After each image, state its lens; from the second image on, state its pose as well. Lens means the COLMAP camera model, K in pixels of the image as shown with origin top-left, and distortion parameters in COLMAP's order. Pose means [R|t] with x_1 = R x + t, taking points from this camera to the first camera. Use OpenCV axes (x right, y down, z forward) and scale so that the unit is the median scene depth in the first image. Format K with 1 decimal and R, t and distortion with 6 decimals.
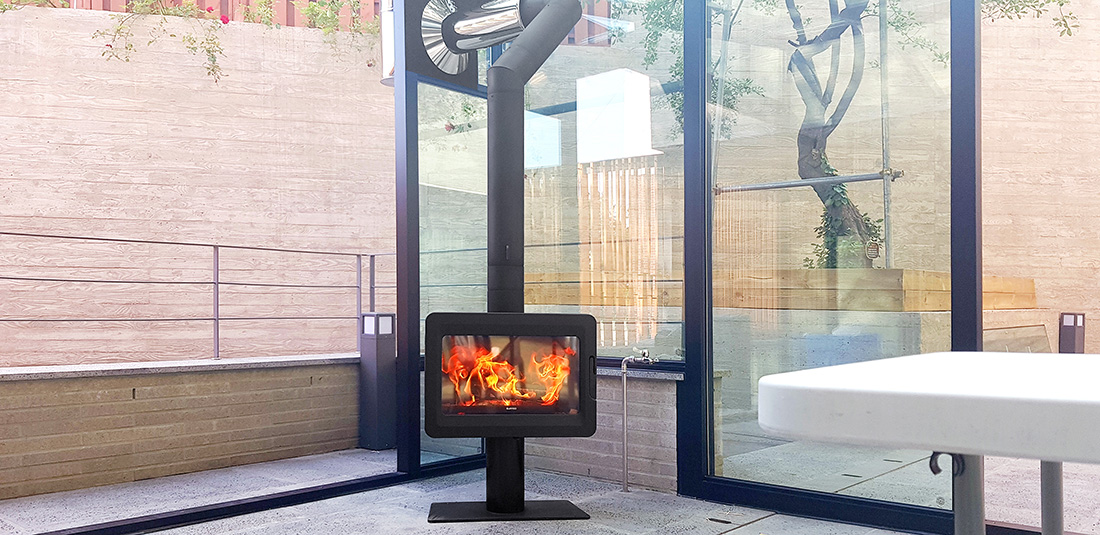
lens RADIAL K [[952.4, 0, 546.7], [0, 952.4, 217.8], [0, 0, 1]] dist [0.005993, -0.007194]
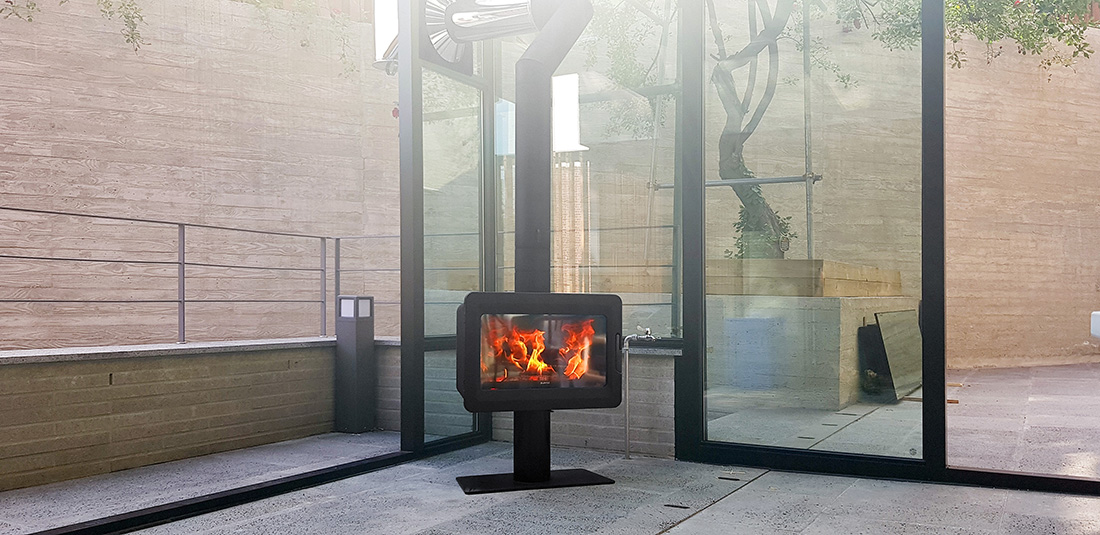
lens RADIAL K [[941.3, 0, 570.3], [0, 941.3, 216.7], [0, 0, 1]] dist [0.006512, -0.018944]
pose [[0.960768, 0.028533, 0.275881, -0.236122], [-0.028627, 0.999583, -0.003687, 0.014389], [-0.275871, -0.004355, 0.961185, -0.008952]]
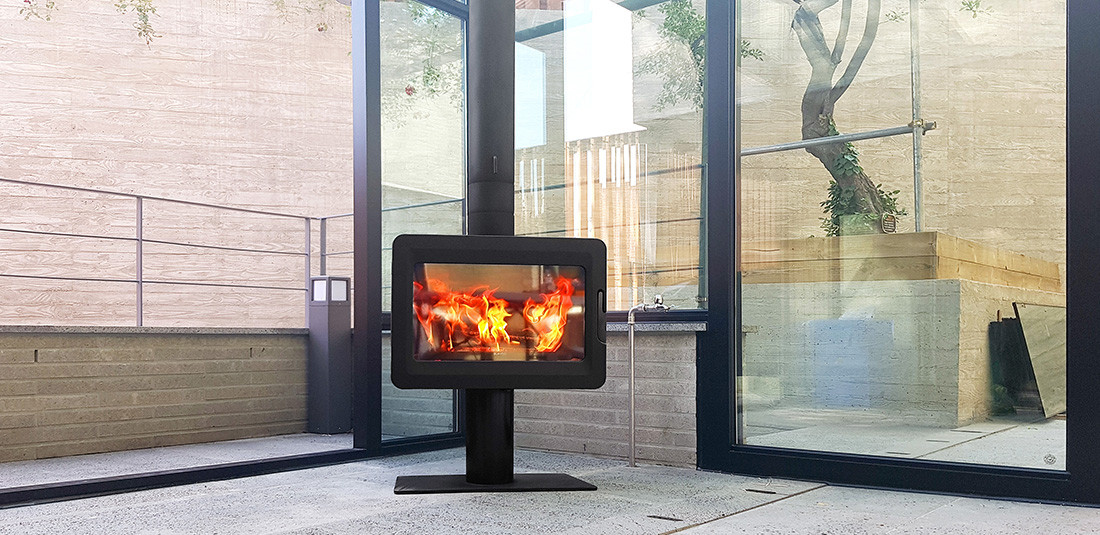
lens RADIAL K [[883.3, 0, 499.9], [0, 883.3, 323.7], [0, 0, 1]] dist [-0.000510, -0.009889]
pose [[0.999744, 0.008330, 0.021055, -0.040805], [-0.008837, 0.999670, 0.024109, 0.121897], [-0.020848, -0.024289, 0.999488, 0.202434]]
